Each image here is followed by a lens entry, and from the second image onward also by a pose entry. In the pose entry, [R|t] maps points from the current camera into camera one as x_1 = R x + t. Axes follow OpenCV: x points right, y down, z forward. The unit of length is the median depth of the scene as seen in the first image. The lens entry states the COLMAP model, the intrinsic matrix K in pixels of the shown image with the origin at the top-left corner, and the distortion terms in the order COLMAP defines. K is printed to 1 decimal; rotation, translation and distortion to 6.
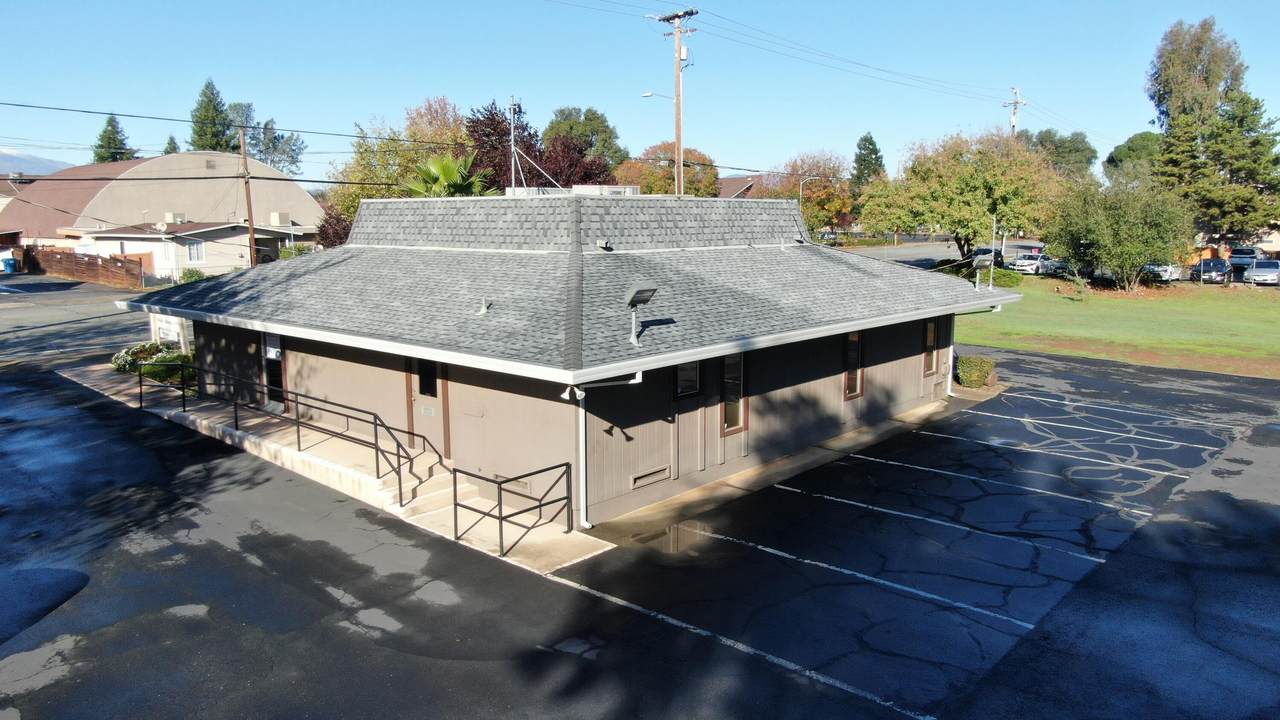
lens RADIAL K [[918.2, 0, 640.0], [0, 918.2, 360.0], [0, 0, 1]] dist [-0.020023, 0.006945]
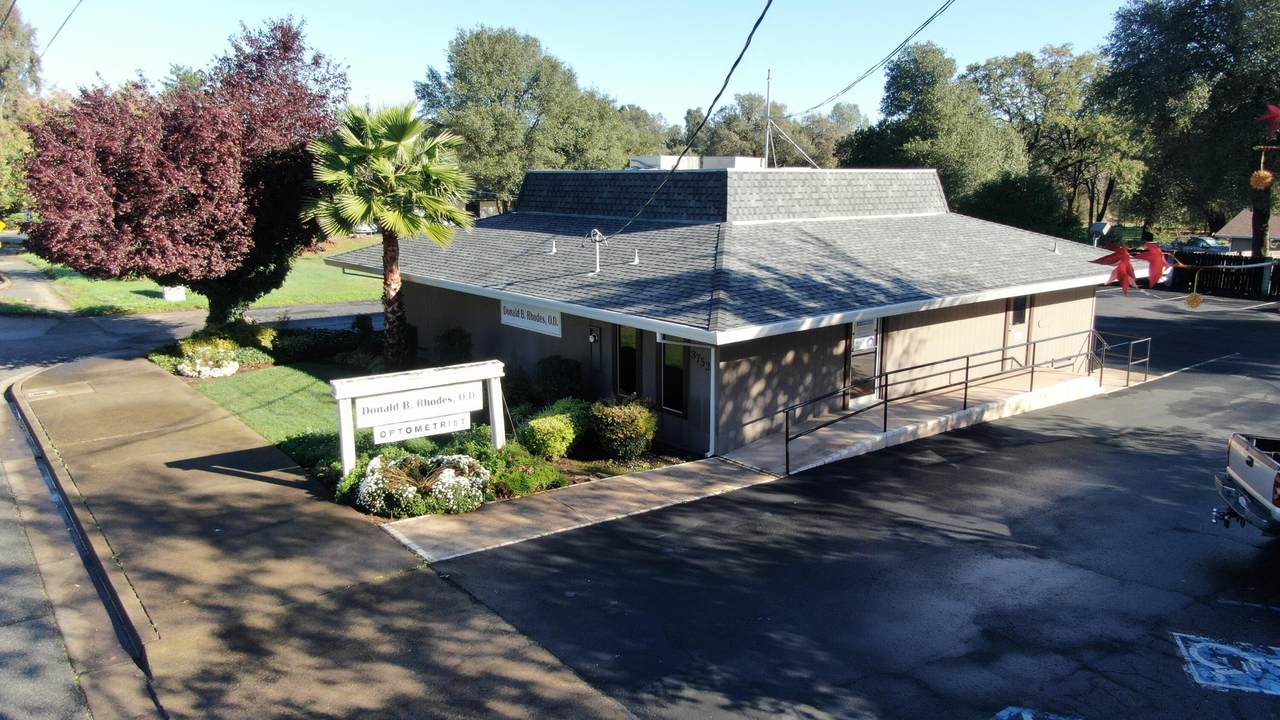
lens RADIAL K [[918.2, 0, 640.0], [0, 918.2, 360.0], [0, 0, 1]] dist [-0.020023, 0.006945]
pose [[0.160939, -0.196229, 0.967260, -1.406861], [0.151467, 0.973337, 0.172260, -0.193468], [-0.975272, 0.118785, 0.186370, 1.131008]]
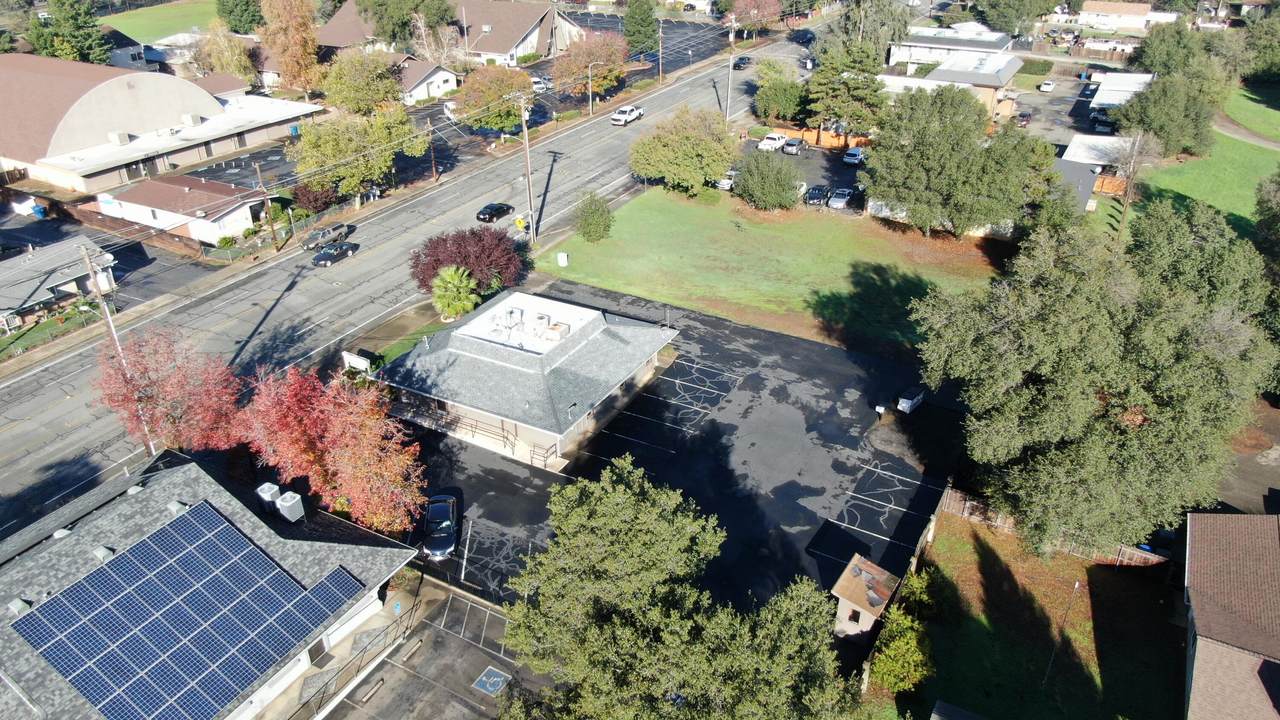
lens RADIAL K [[918.2, 0, 640.0], [0, 918.2, 360.0], [0, 0, 1]] dist [-0.020023, 0.006945]
pose [[0.973625, -0.112227, 0.198642, -0.370831], [0.038670, 0.939230, 0.341104, -1.255448], [-0.224852, -0.324426, 0.918798, -2.134014]]
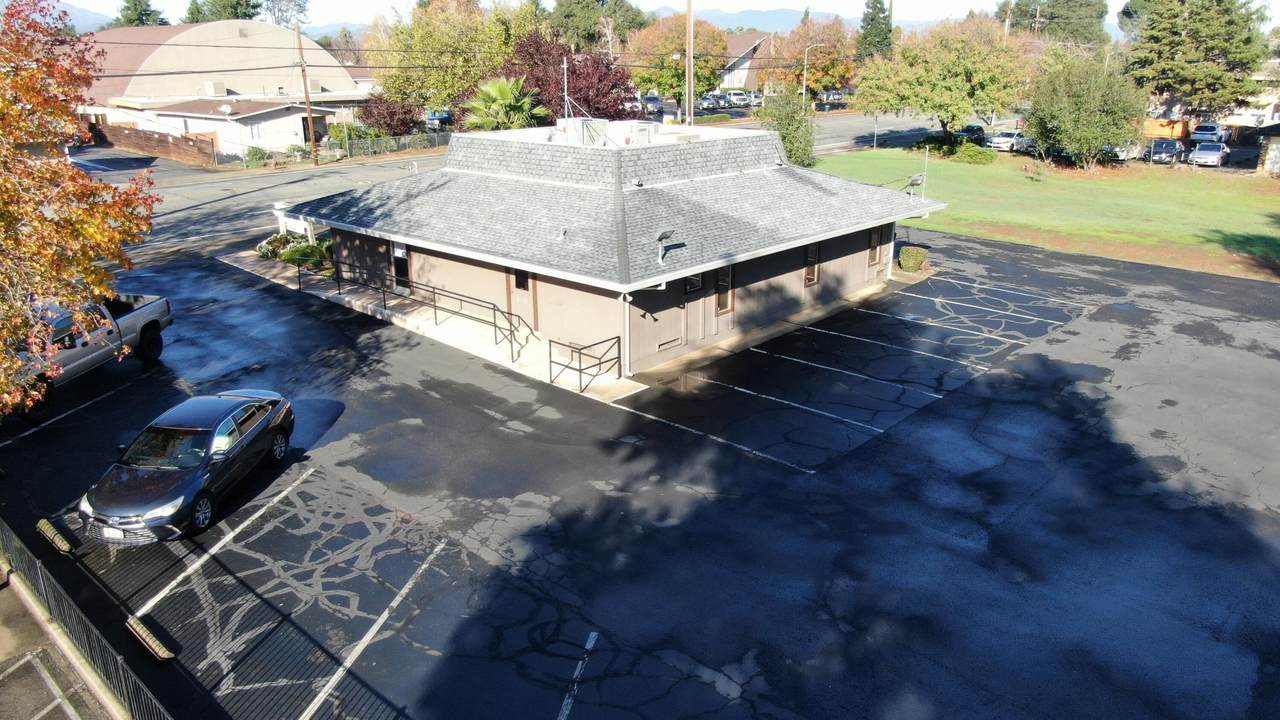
lens RADIAL K [[918.2, 0, 640.0], [0, 918.2, 360.0], [0, 0, 1]] dist [-0.020023, 0.006945]
pose [[0.999962, 0.003314, -0.008094, -0.020641], [-0.001930, 0.986240, 0.165306, -0.084934], [0.008531, -0.165284, 0.986209, -0.448182]]
